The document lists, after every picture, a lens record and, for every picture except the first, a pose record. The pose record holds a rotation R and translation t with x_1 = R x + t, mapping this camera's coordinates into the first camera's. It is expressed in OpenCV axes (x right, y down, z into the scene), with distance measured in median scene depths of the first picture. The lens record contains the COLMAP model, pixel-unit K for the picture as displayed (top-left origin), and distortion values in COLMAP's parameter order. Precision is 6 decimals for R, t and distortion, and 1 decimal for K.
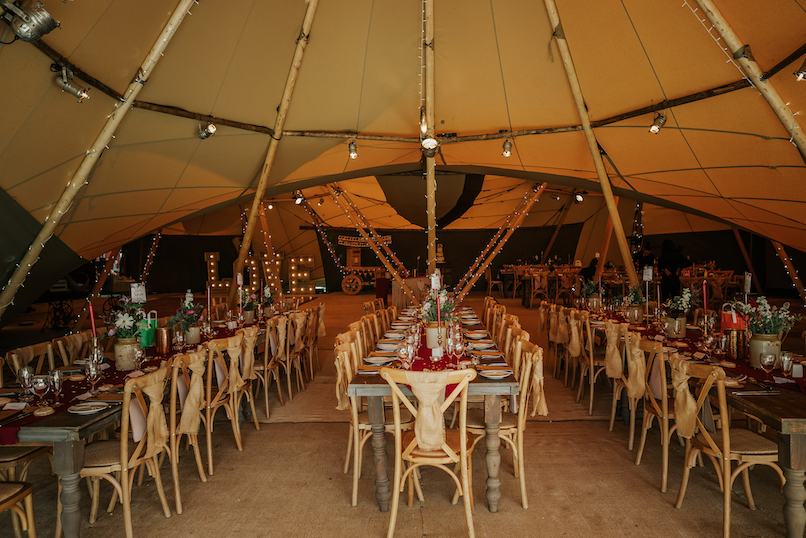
lens RADIAL K [[647.8, 0, 404.9], [0, 647.8, 288.8], [0, 0, 1]] dist [-0.032231, 0.007940]
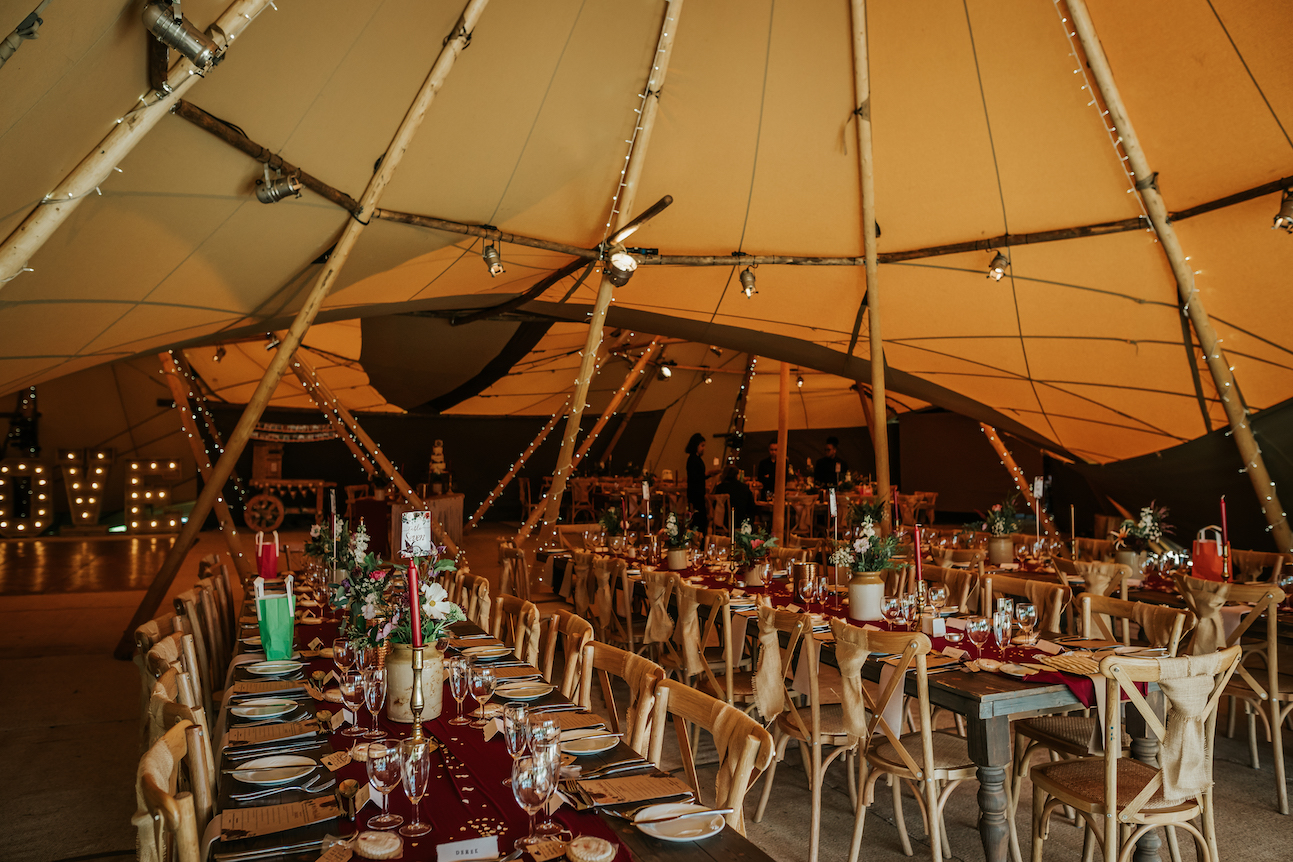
lens RADIAL K [[1033.9, 0, 647.9], [0, 1033.9, 451.2], [0, 0, 1]] dist [-0.038491, 0.002715]
pose [[0.877840, 0.014802, 0.478726, -0.385874], [0.015879, 0.998073, -0.059978, -0.002993], [-0.478691, 0.060253, 0.875913, 0.205397]]
